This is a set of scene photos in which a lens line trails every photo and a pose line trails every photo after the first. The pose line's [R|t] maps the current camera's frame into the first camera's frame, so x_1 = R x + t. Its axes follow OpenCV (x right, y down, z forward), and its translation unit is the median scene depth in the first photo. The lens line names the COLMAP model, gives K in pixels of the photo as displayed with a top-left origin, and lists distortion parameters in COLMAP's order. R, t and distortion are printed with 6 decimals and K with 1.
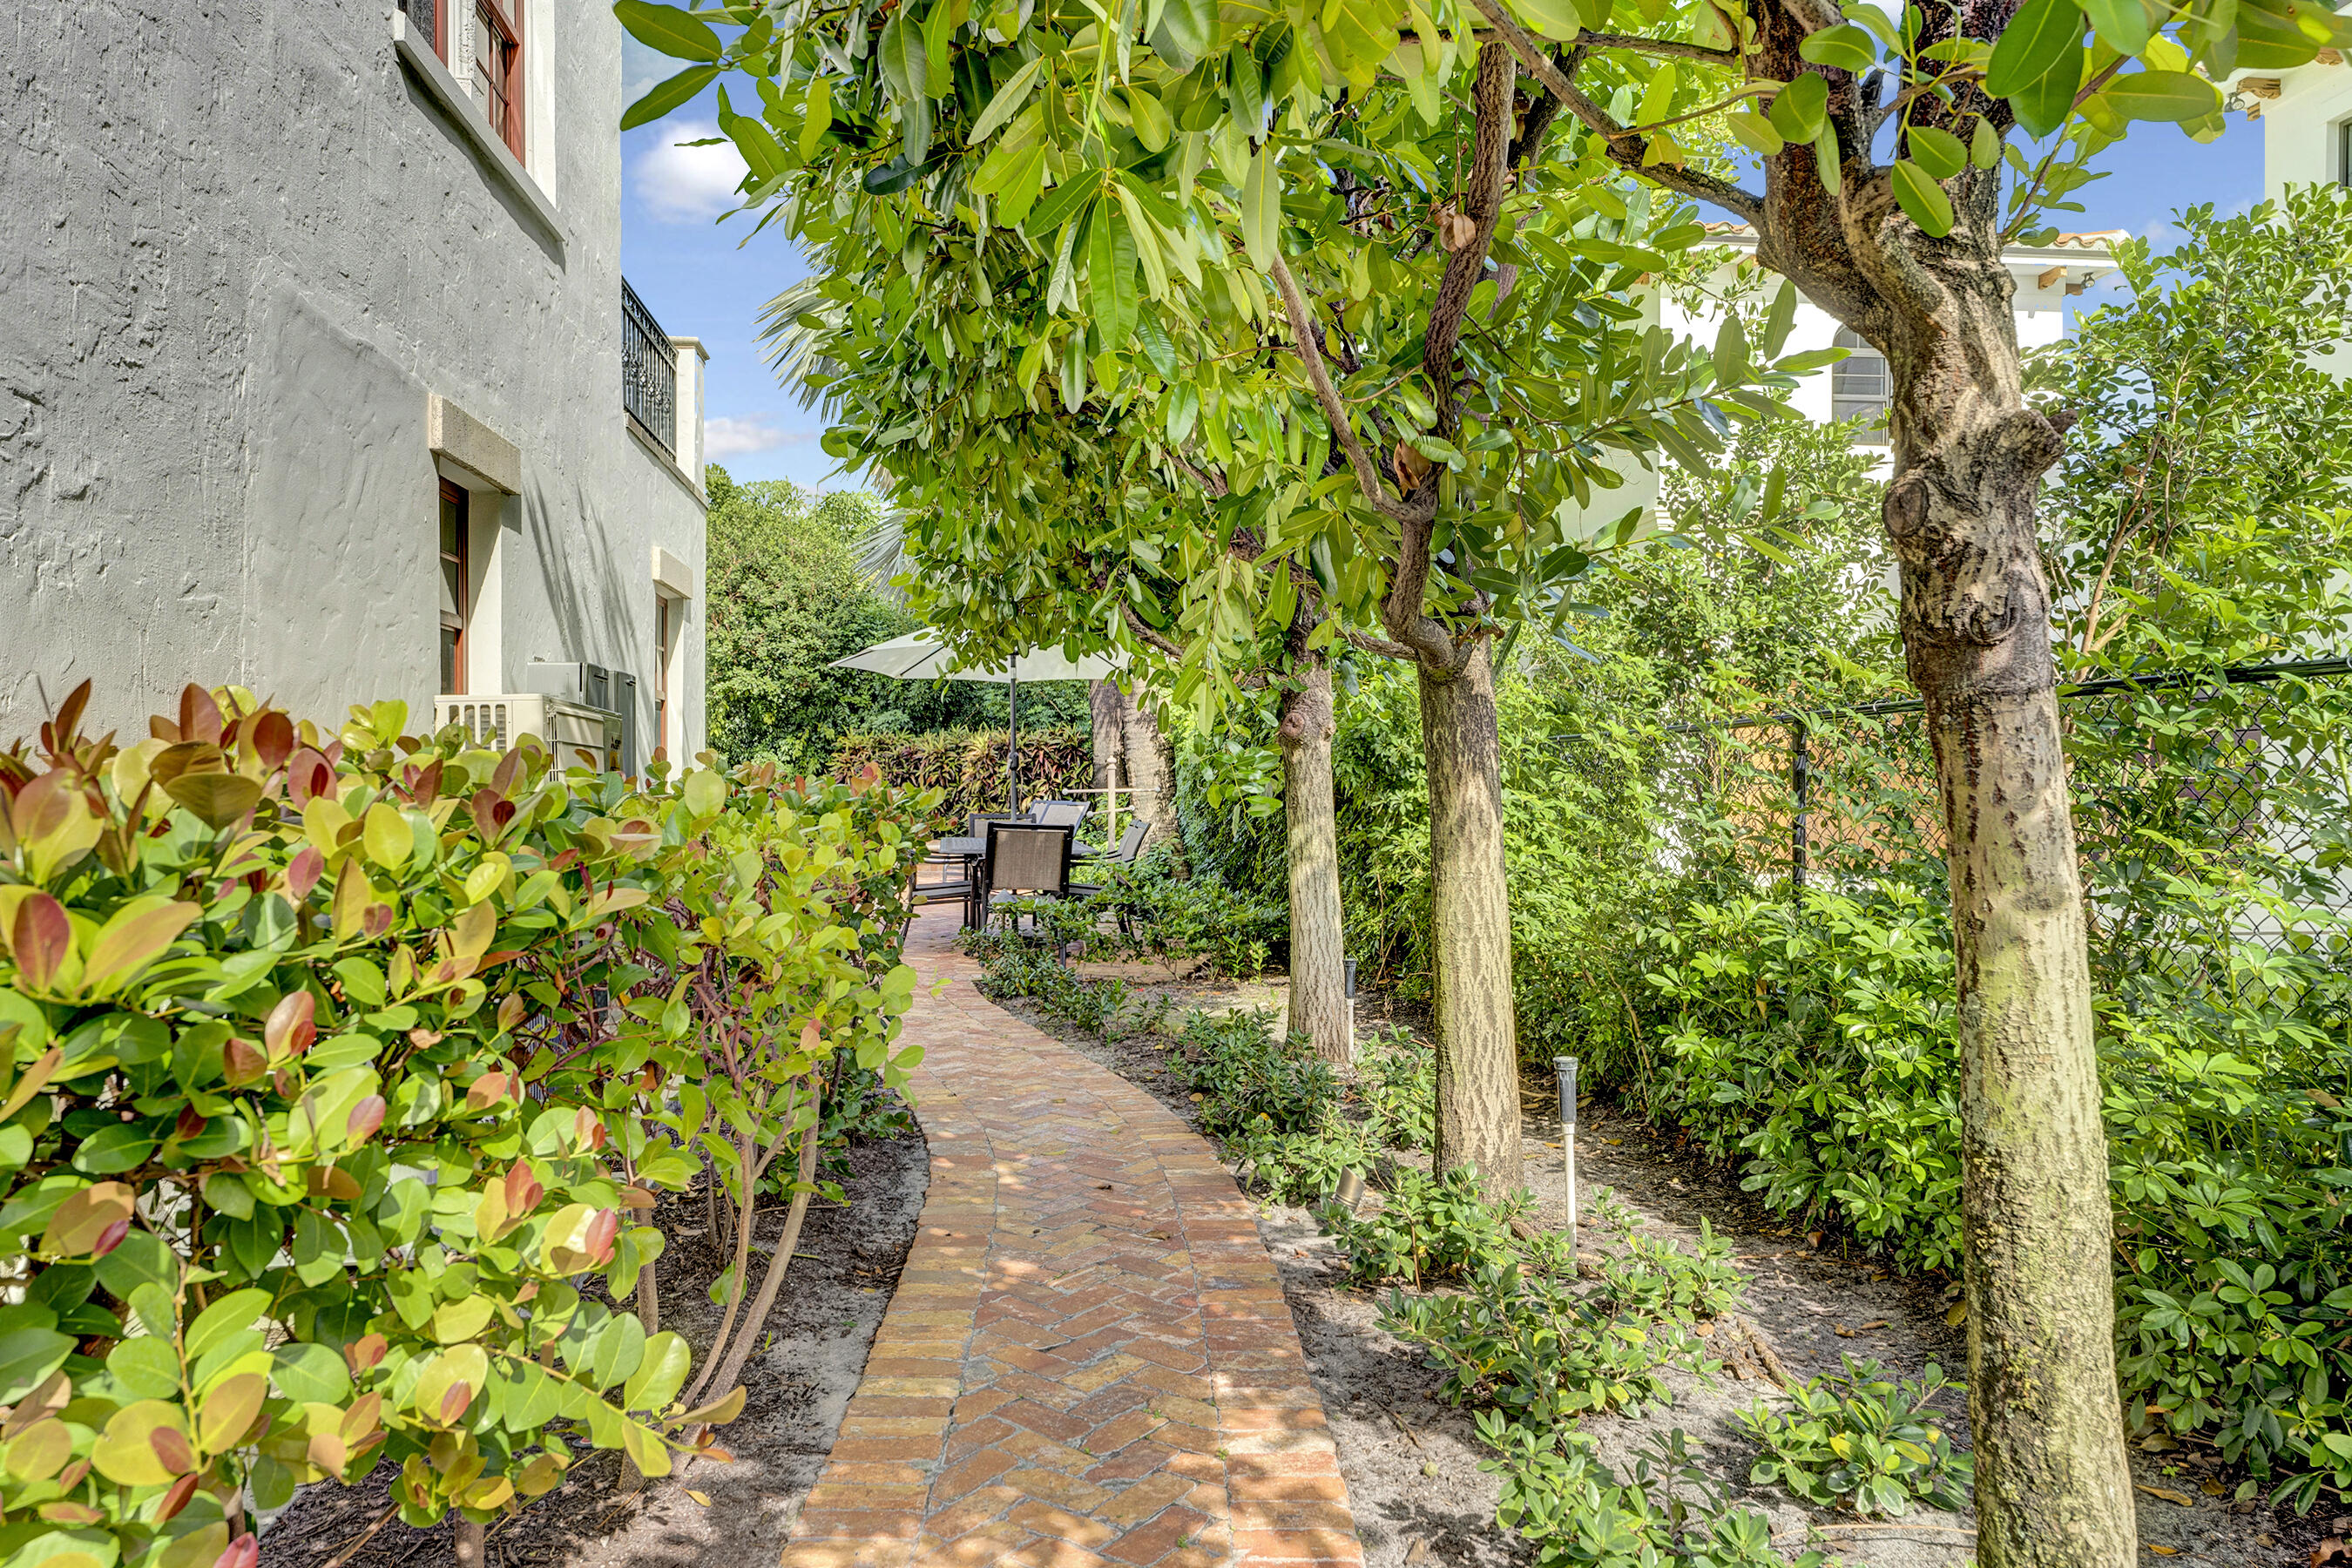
lens RADIAL K [[1576.2, 0, 1174.8], [0, 1576.2, 784.3], [0, 0, 1]] dist [0.007129, 0.000028]
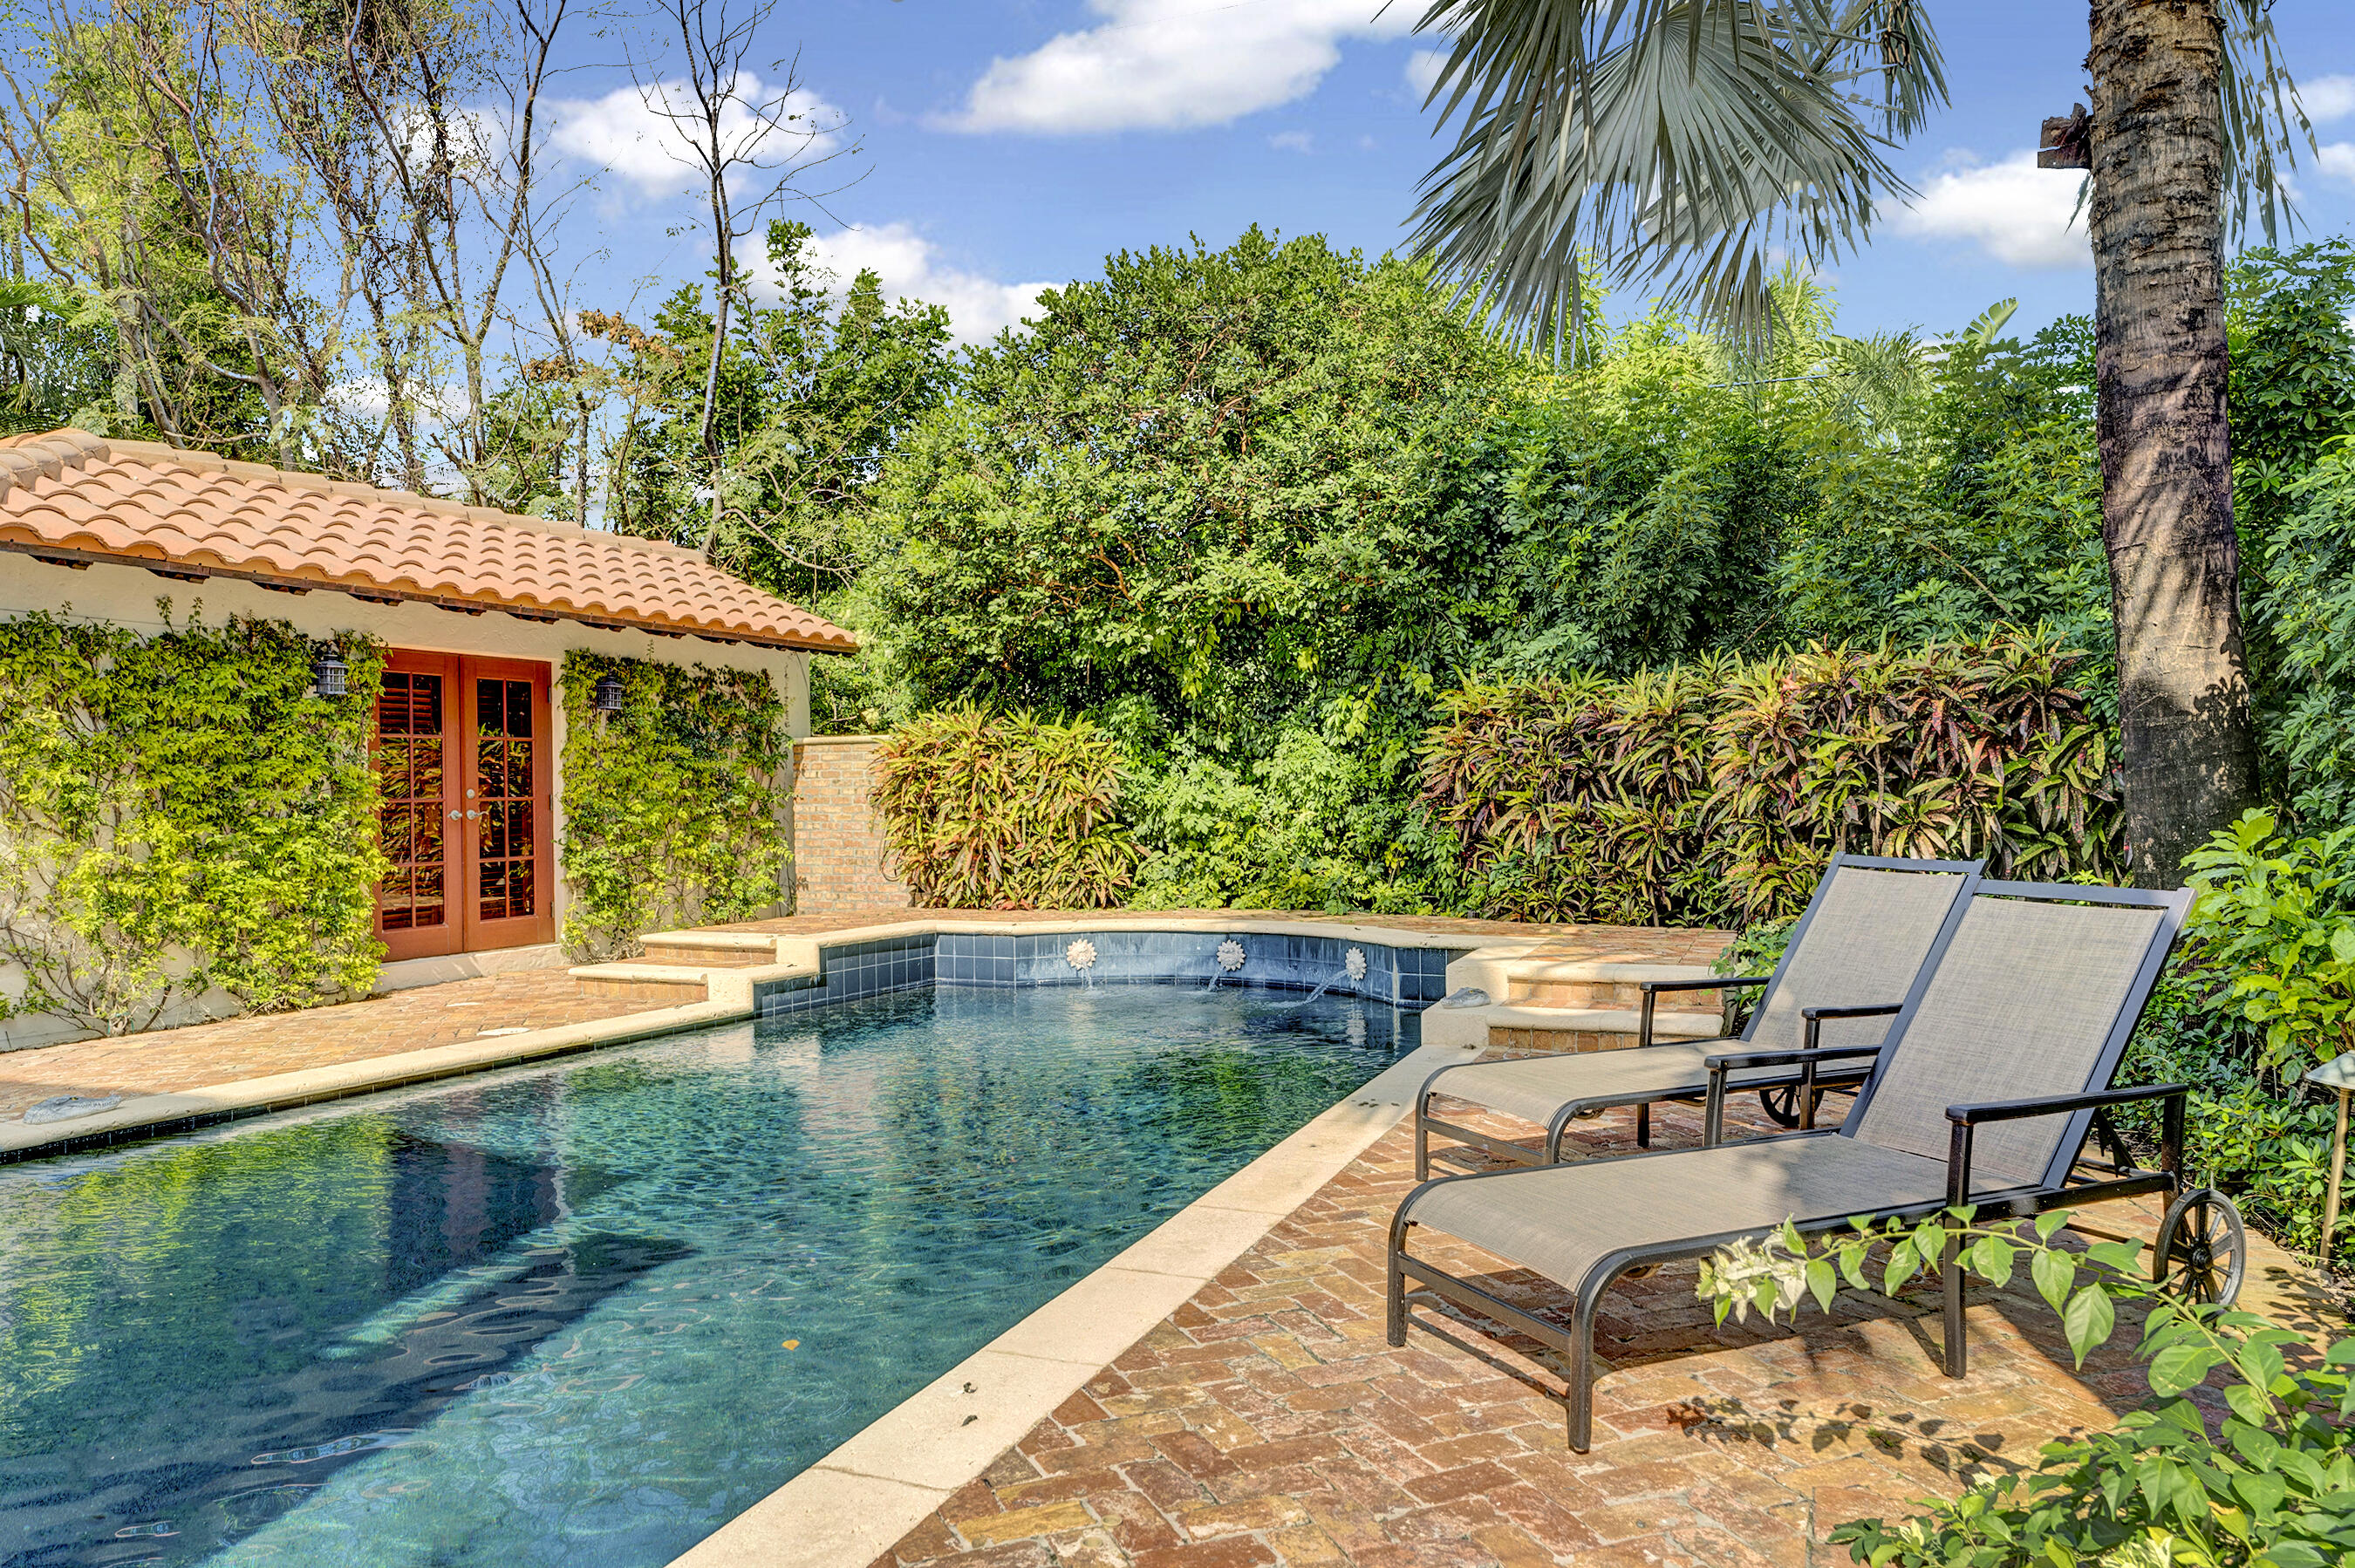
lens RADIAL K [[1578.1, 0, 1169.4], [0, 1578.1, 780.6], [0, 0, 1]] dist [0.007129, 0.000028]
pose [[0.854894, -0.013083, -0.518637, -0.045613], [0.012023, 0.999913, -0.005405, -0.002720], [0.518663, -0.001615, 0.854977, 0.575739]]
